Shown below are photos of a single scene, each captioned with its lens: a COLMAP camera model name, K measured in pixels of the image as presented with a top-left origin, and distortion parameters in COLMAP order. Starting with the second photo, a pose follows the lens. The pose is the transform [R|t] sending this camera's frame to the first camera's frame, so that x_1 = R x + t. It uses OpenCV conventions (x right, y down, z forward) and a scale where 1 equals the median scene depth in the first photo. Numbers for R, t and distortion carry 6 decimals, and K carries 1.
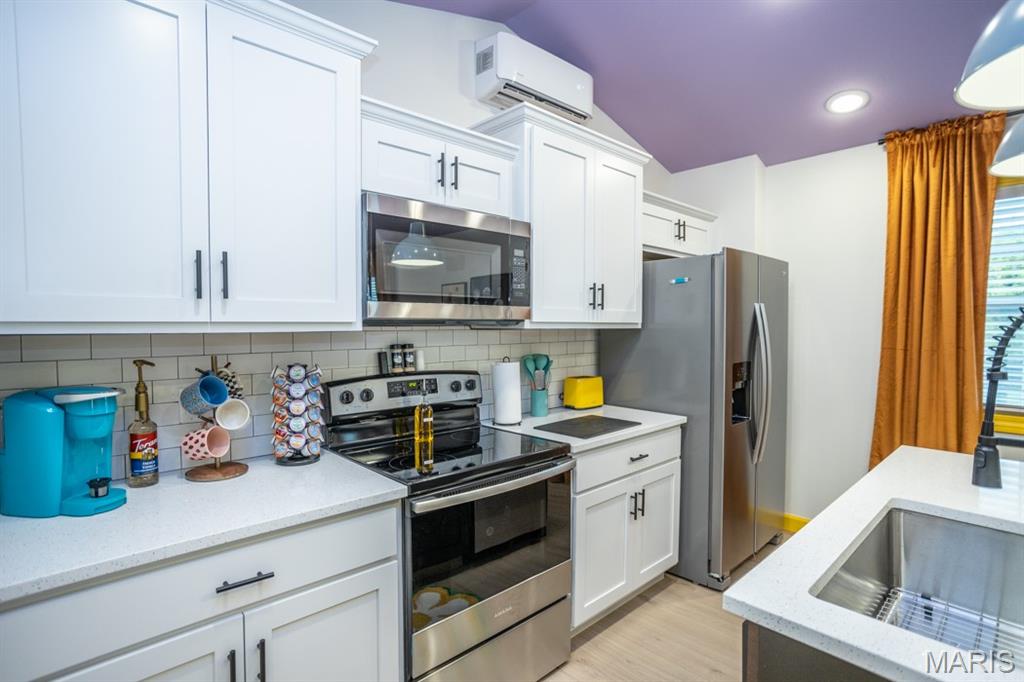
lens RADIAL K [[514.7, 0, 513.7], [0, 514.7, 344.5], [0, 0, 1]] dist [-0.038021, 0.016064]
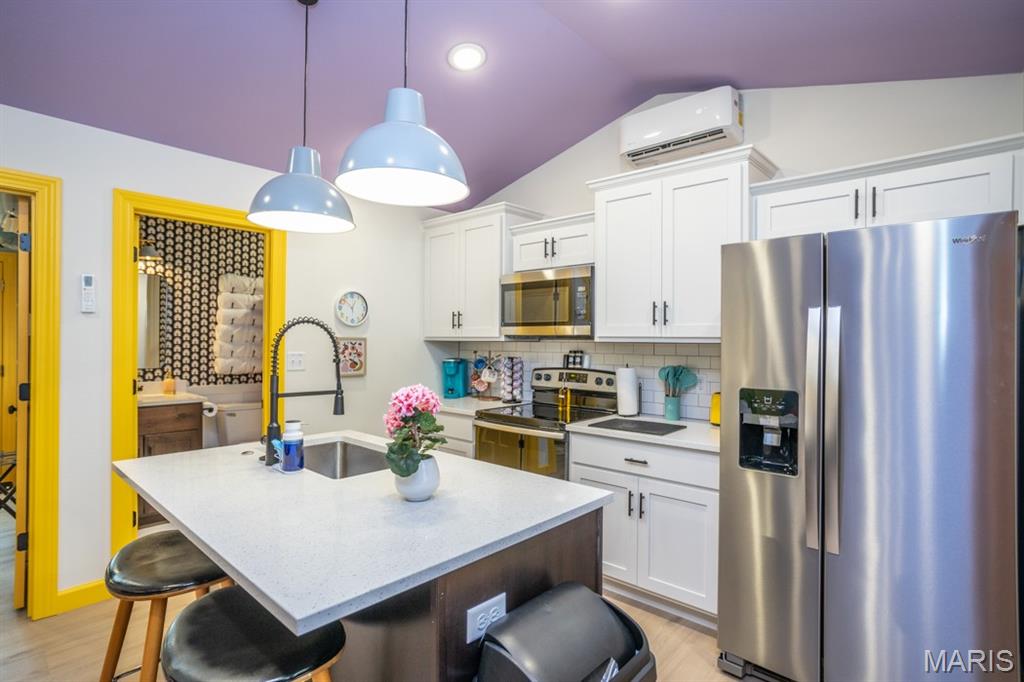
lens RADIAL K [[514.7, 0, 520.2], [0, 514.7, 341.3], [0, 0, 1]] dist [-0.038021, 0.016064]
pose [[0.087105, 0.006103, -0.996180, 1.459937], [-0.043672, 0.999043, 0.002302, -0.027058], [0.995241, 0.043304, 0.087289, 0.721299]]
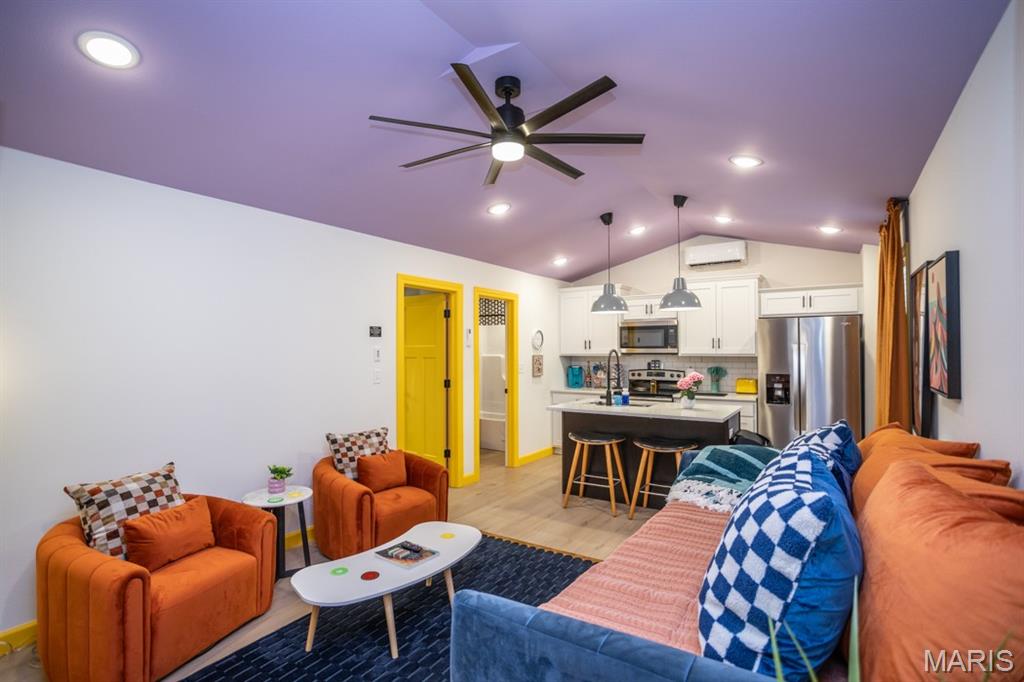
lens RADIAL K [[482.2, 0, 502.3], [0, 482.2, 348.2], [0, 0, 1]] dist [0.003208, 0.000119]
pose [[0.219666, -0.003663, -0.975568, 2.593173], [-0.029933, 0.999497, -0.010493, -0.017069], [0.975116, 0.031507, 0.219445, -0.593939]]
